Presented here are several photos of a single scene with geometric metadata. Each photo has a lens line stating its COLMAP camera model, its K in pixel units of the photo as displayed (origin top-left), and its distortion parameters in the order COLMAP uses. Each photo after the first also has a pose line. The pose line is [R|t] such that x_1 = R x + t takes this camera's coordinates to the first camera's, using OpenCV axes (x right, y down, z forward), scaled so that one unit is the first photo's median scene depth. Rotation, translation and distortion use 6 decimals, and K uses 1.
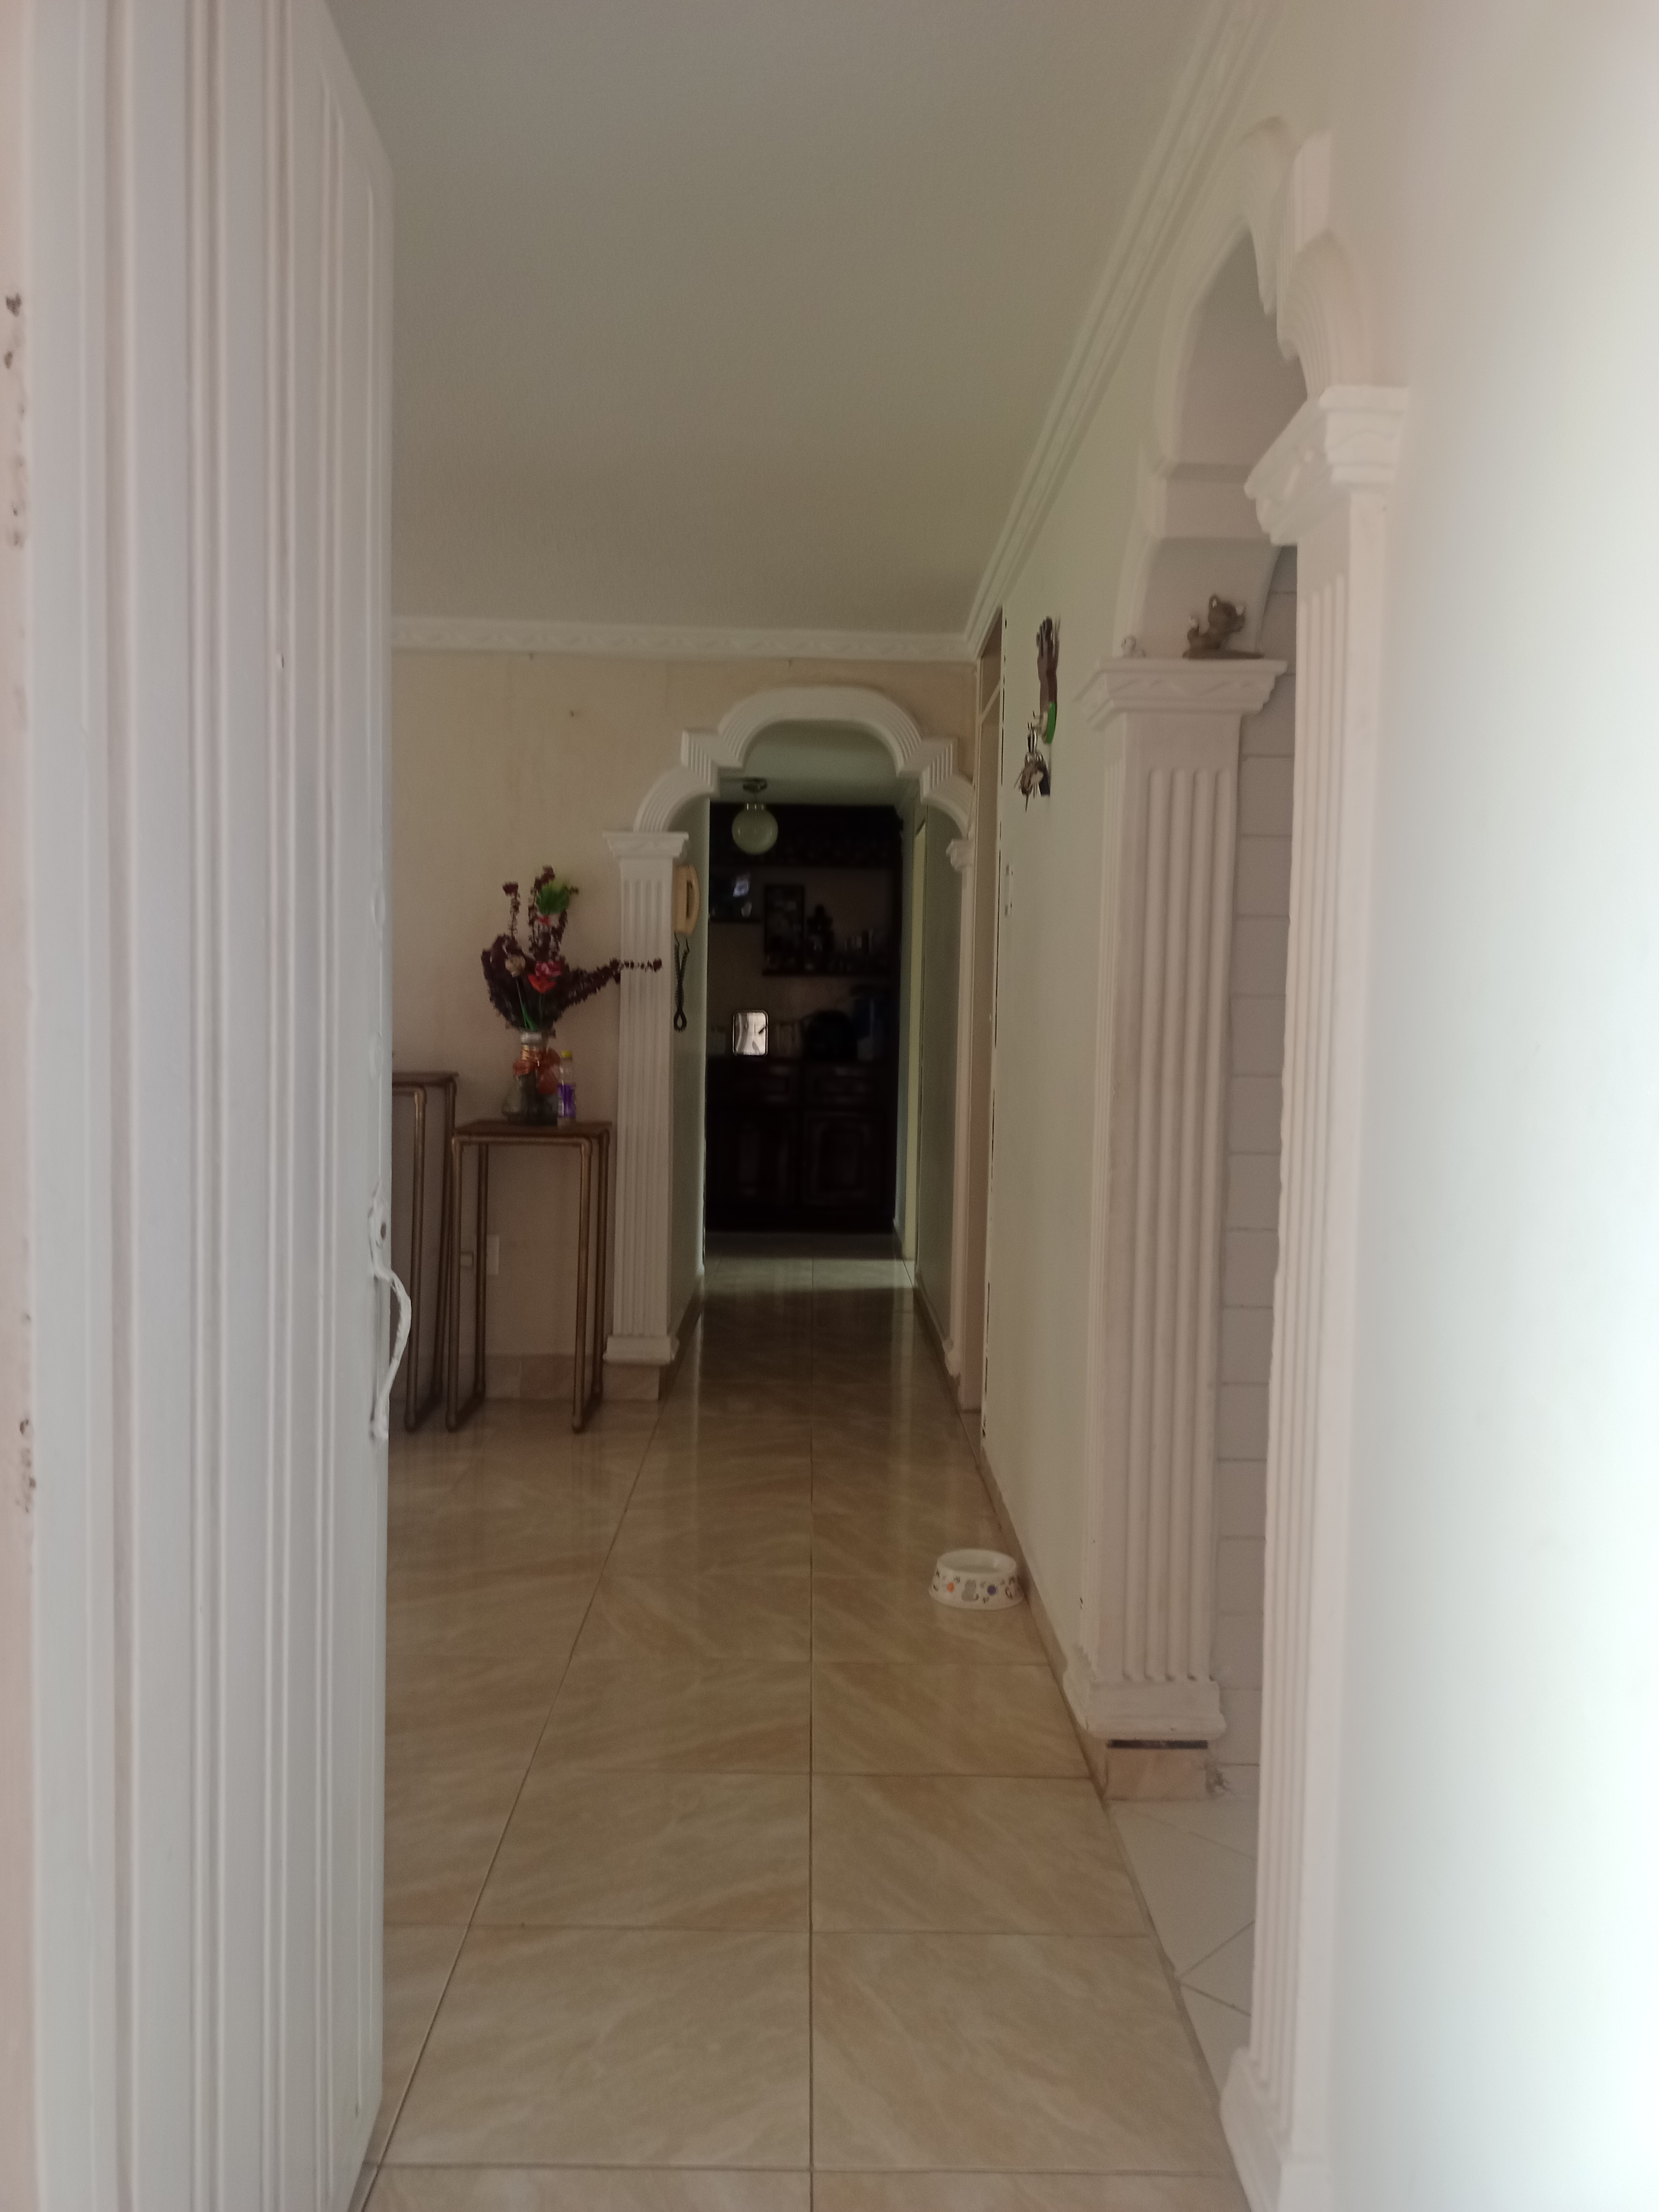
lens RADIAL K [[1659.5, 0, 826.8], [0, 1659.5, 1105.7], [0, 0, 1]] dist [0.036296, -0.050522]
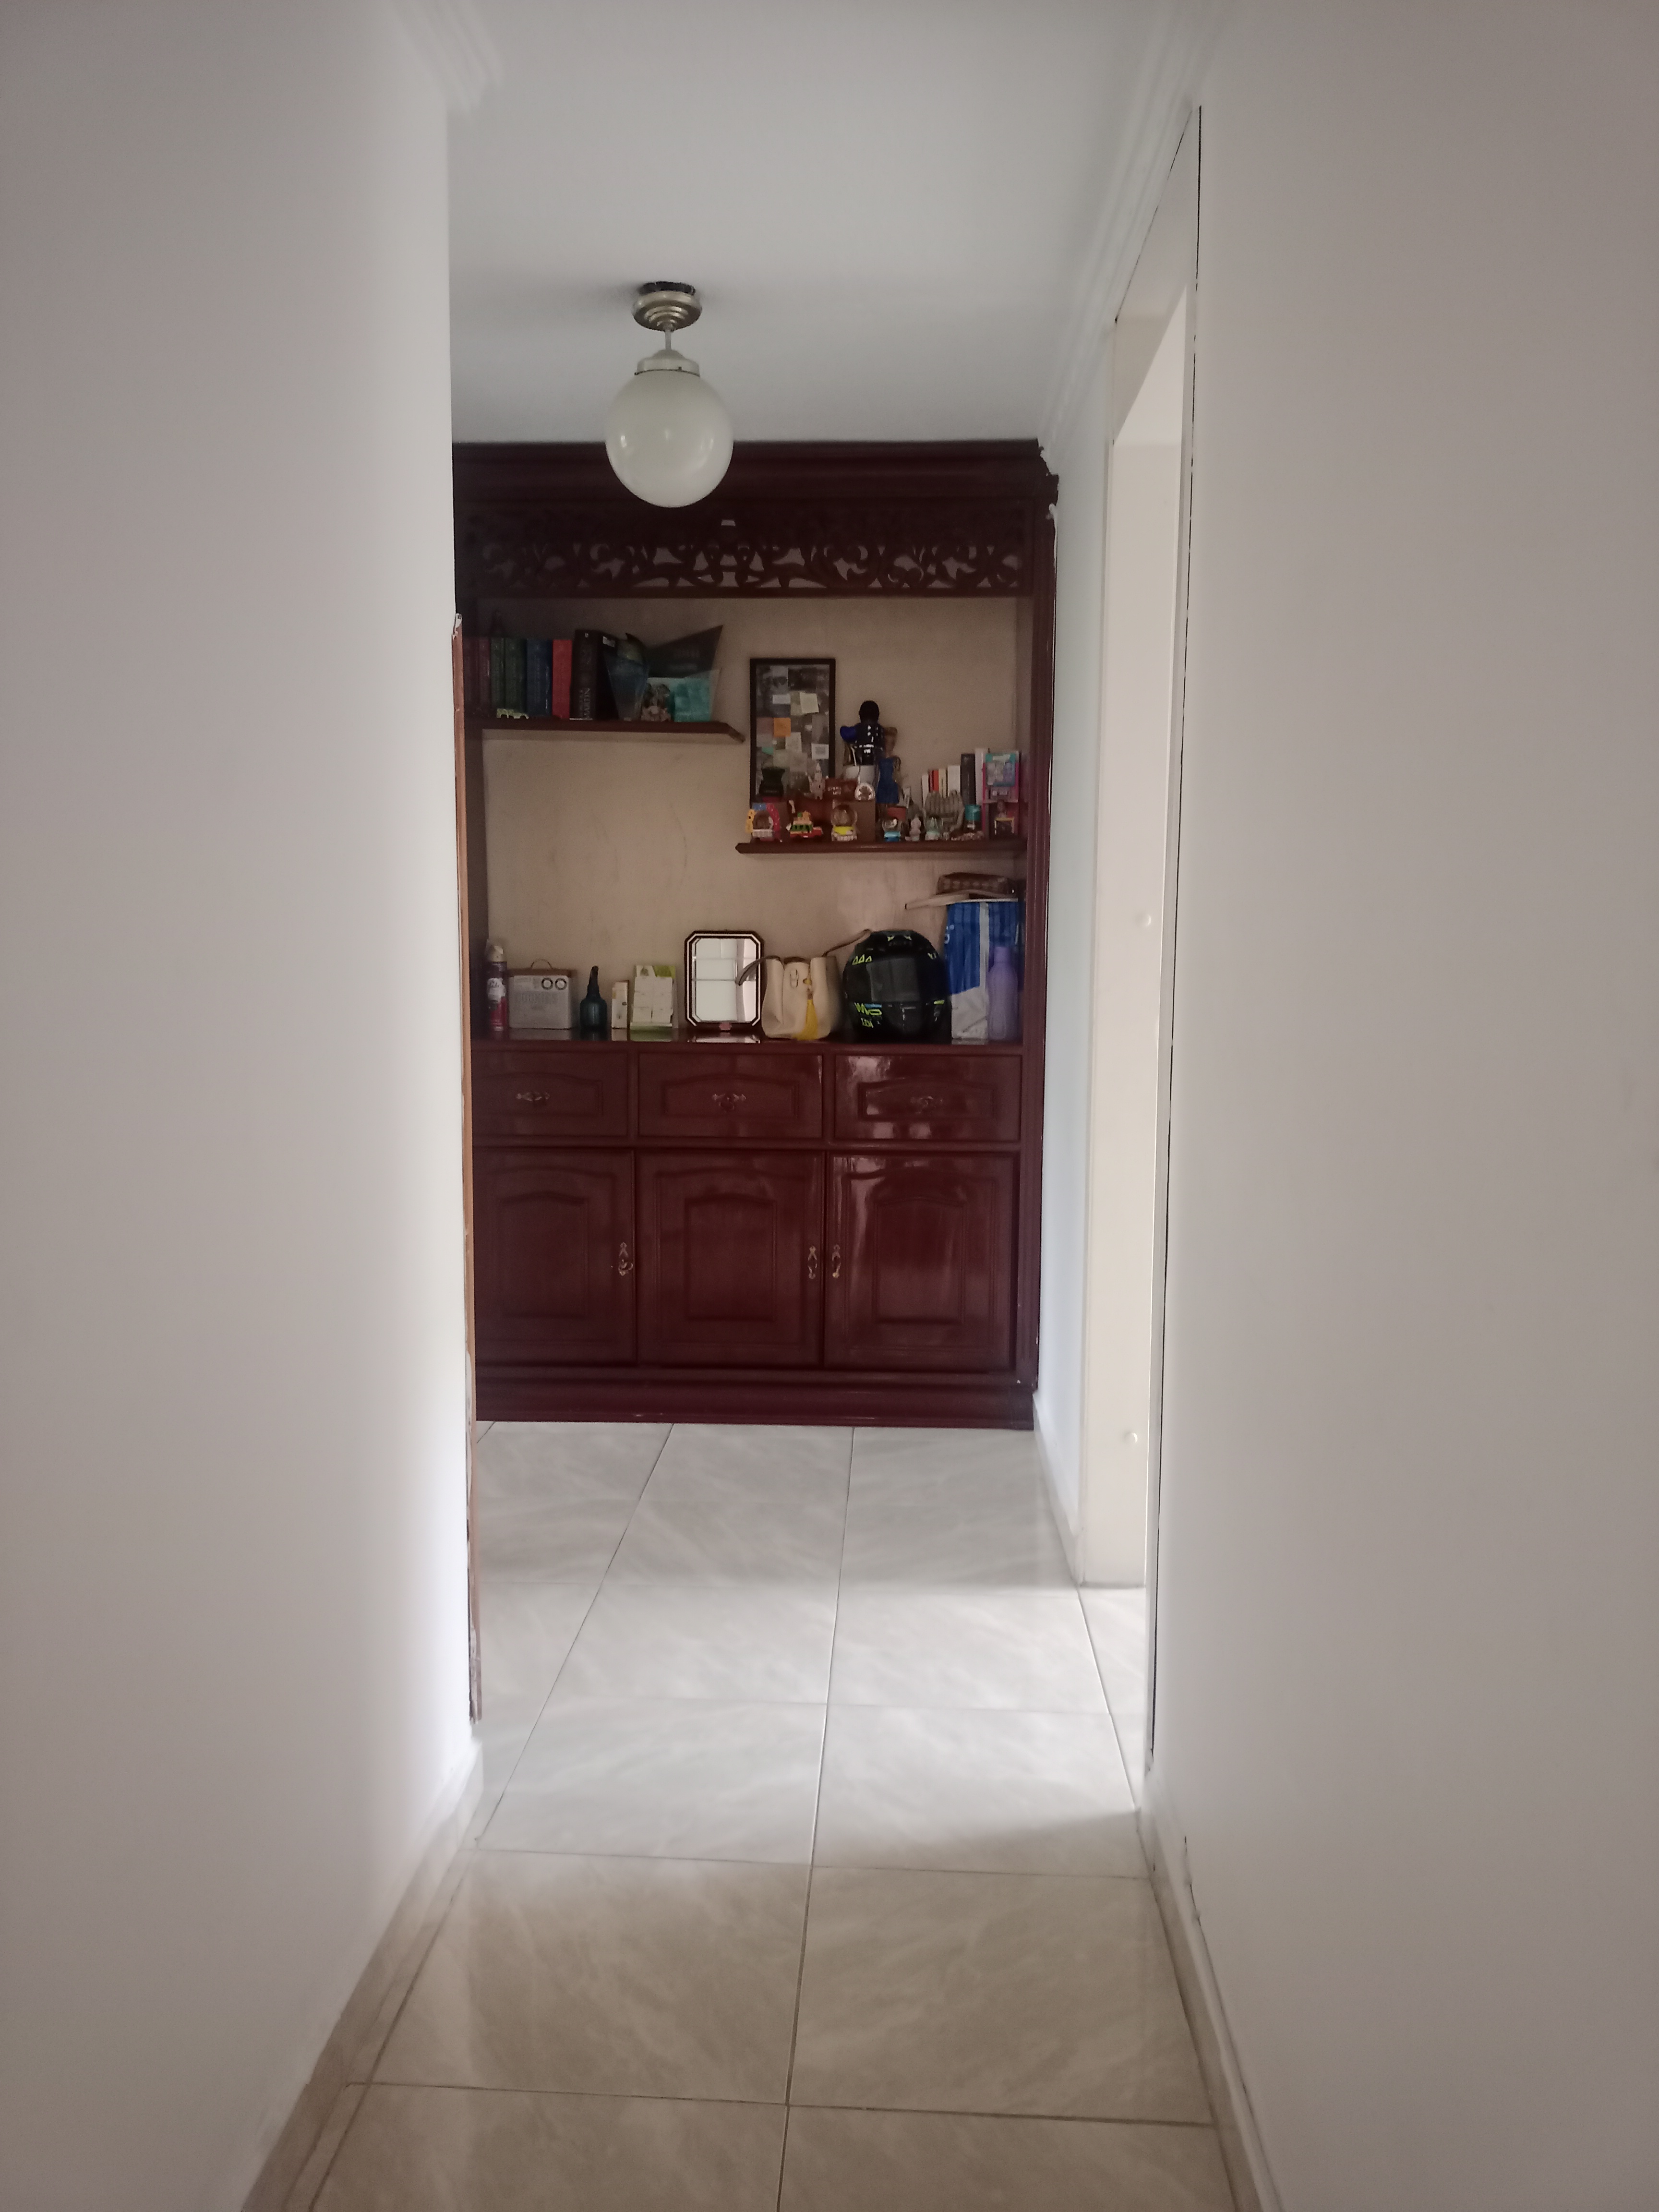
lens RADIAL K [[1659.5, 0, 831.7], [0, 1659.5, 1104.7], [0, 0, 1]] dist [0.036296, -0.050522]
pose [[0.998426, -0.007191, -0.055621, 0.010352], [0.009978, 0.998699, 0.050010, -0.031862], [0.055189, -0.050486, 0.997199, 0.535996]]
